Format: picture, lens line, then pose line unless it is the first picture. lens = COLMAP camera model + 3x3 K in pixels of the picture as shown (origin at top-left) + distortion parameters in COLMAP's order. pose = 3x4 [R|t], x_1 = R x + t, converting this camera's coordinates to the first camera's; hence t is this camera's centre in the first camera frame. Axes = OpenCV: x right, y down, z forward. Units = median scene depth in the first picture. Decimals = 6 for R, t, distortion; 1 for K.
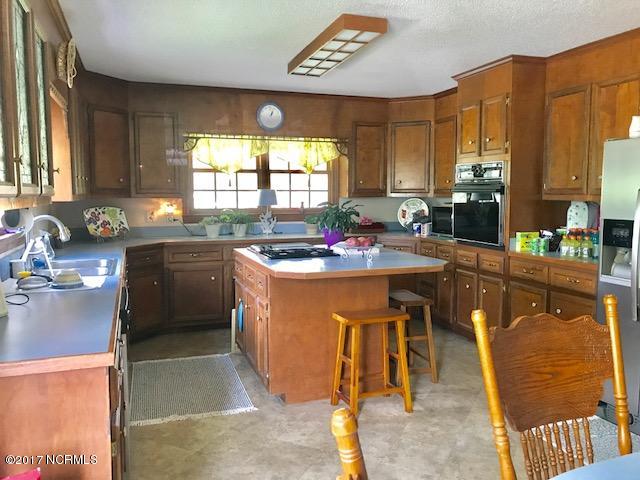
lens RADIAL K [[526.5, 0, 320.4], [0, 526.5, 240.3], [0, 0, 1]] dist [0.016274, -0.003874]
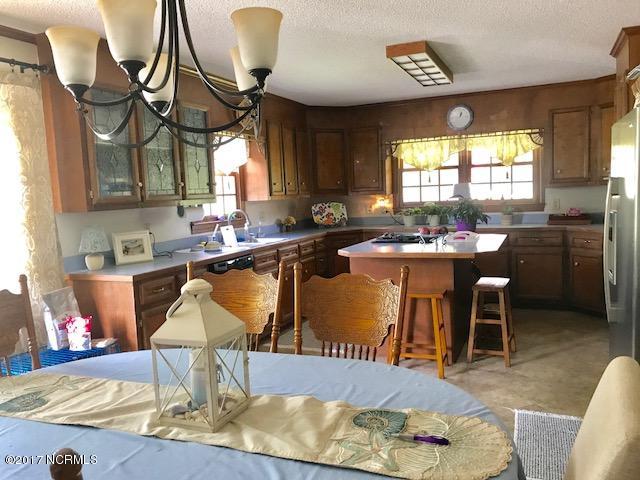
lens RADIAL K [[526.5, 0, 320.5], [0, 526.5, 240.0], [0, 0, 1]] dist [0.016274, -0.003874]
pose [[0.739334, 0.029742, -0.672682, 0.432027], [-0.019577, 0.999551, 0.022678, 0.002475], [0.673055, -0.003598, 0.739584, -0.014451]]
